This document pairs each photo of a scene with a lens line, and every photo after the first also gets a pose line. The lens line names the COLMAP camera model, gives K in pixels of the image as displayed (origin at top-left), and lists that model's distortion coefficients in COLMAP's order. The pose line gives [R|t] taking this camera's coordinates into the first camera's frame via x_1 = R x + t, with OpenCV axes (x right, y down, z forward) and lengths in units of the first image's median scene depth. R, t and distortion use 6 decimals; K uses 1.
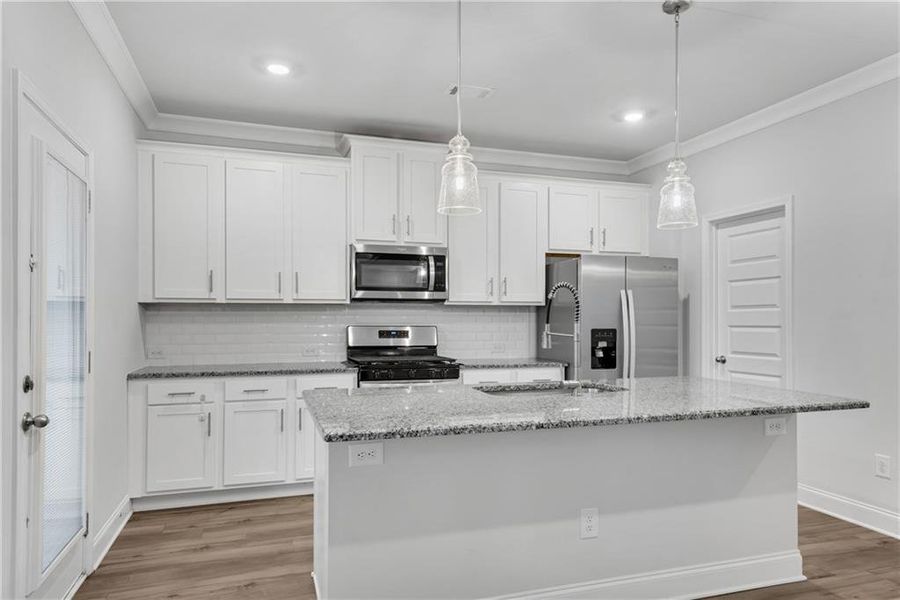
lens RADIAL K [[562.6, 0, 448.5], [0, 562.6, 326.2], [0, 0, 1]] dist [0.023003, -0.000357]
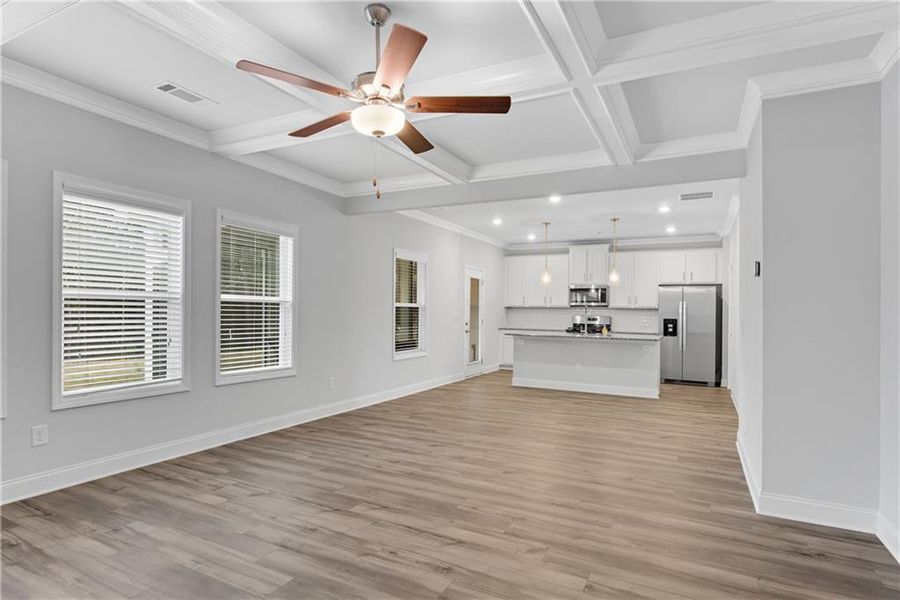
lens RADIAL K [[491.3, 0, 438.2], [0, 491.3, 304.7], [0, 0, 1]] dist [0.005380, -0.005489]
pose [[0.689169, 0.000886, -0.724600, 1.074349], [-0.024549, 0.999454, -0.022127, 0.014772], [0.724184, 0.033037, 0.688814, -1.051768]]
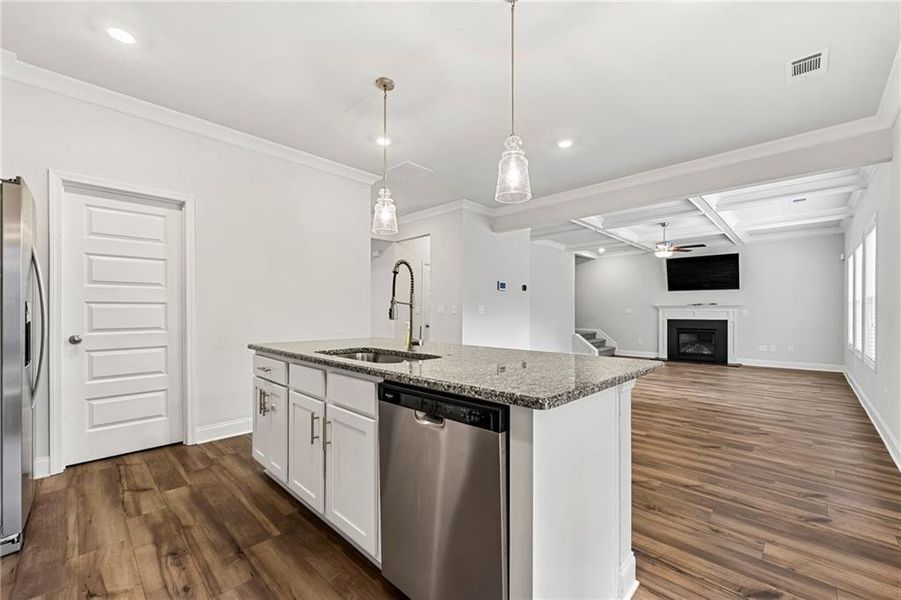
lens RADIAL K [[369.4, 0, 453.5], [0, 369.4, 315.4], [0, 0, 1]] dist [-0.000460, 0.000440]
pose [[-0.465507, -0.009957, 0.884988, -0.330026], [0.008664, 0.999838, 0.015806, 0.017886], [-0.885002, 0.015025, -0.465345, 0.777451]]
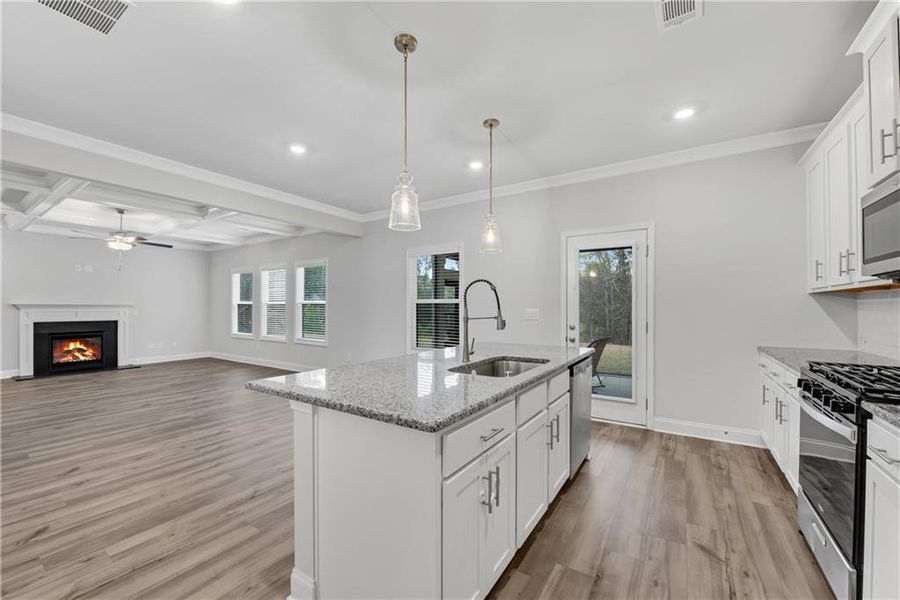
lens RADIAL K [[359.4, 0, 450.3], [0, 359.4, 305.6], [0, 0, 1]] dist [-0.012686, 0.000136]
pose [[-0.783056, -0.004704, -0.621933, 0.482451], [-0.009801, 0.999941, 0.004778, -0.011312], [0.621874, 0.009837, -0.783056, 0.993901]]
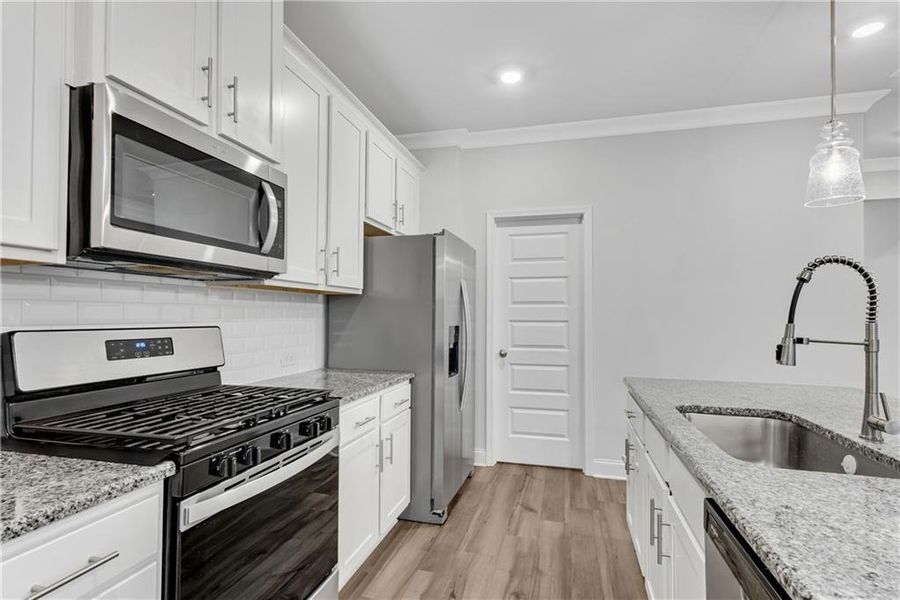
lens RADIAL K [[439.2, 0, 442.7], [0, 439.2, 313.5], [0, 0, 1]] dist [0.005058, -0.000102]
pose [[0.561056, 0.004126, 0.827768, -0.258626], [0.007874, 0.999916, -0.010321, -0.006719], [-0.827740, 0.012308, 0.560976, 0.670933]]
